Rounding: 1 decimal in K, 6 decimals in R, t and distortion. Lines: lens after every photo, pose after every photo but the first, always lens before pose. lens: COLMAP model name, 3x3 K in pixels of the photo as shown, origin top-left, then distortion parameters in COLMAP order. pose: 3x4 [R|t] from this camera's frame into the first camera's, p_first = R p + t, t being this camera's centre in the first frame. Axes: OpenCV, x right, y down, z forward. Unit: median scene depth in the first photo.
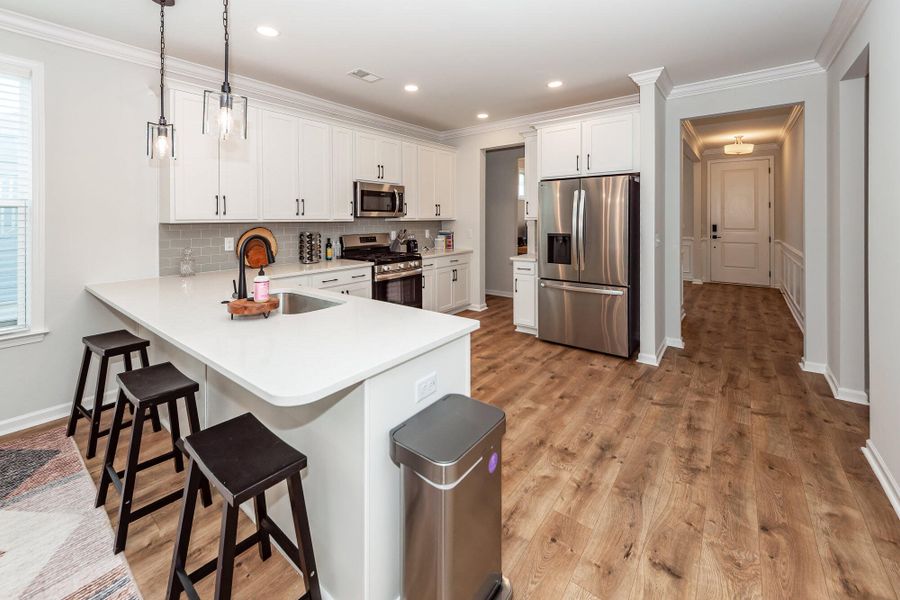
lens RADIAL K [[370.4, 0, 441.0], [0, 370.4, 221.0], [0, 0, 1]] dist [0.011568, -0.000415]
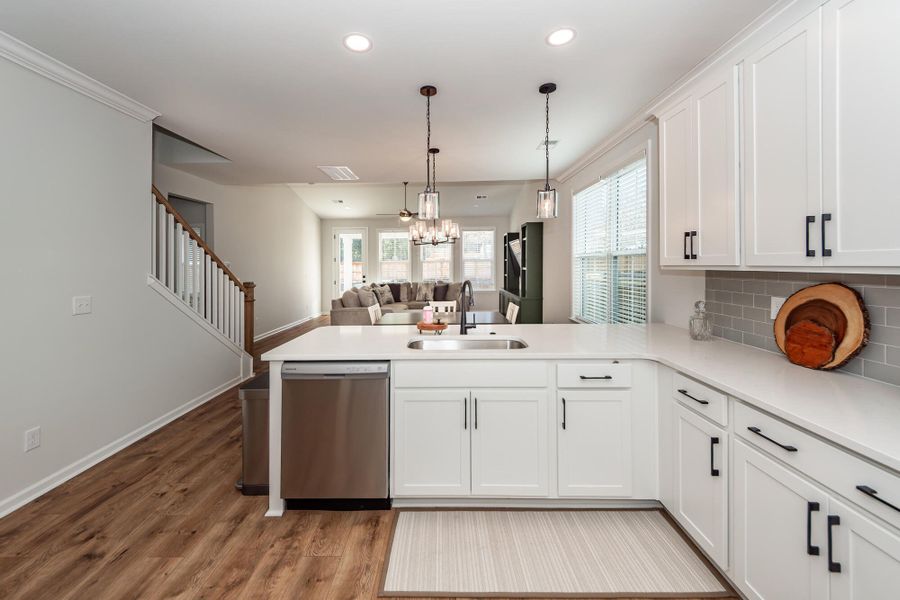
lens RADIAL K [[347.6, 0, 440.9], [0, 347.6, 262.3], [0, 0, 1]] dist [0.001300, -0.000238]
pose [[-0.792210, 0.011237, -0.610145, 0.137864], [0.012702, 0.999917, 0.001923, -0.012669], [0.610117, -0.006226, -0.792287, 0.956148]]
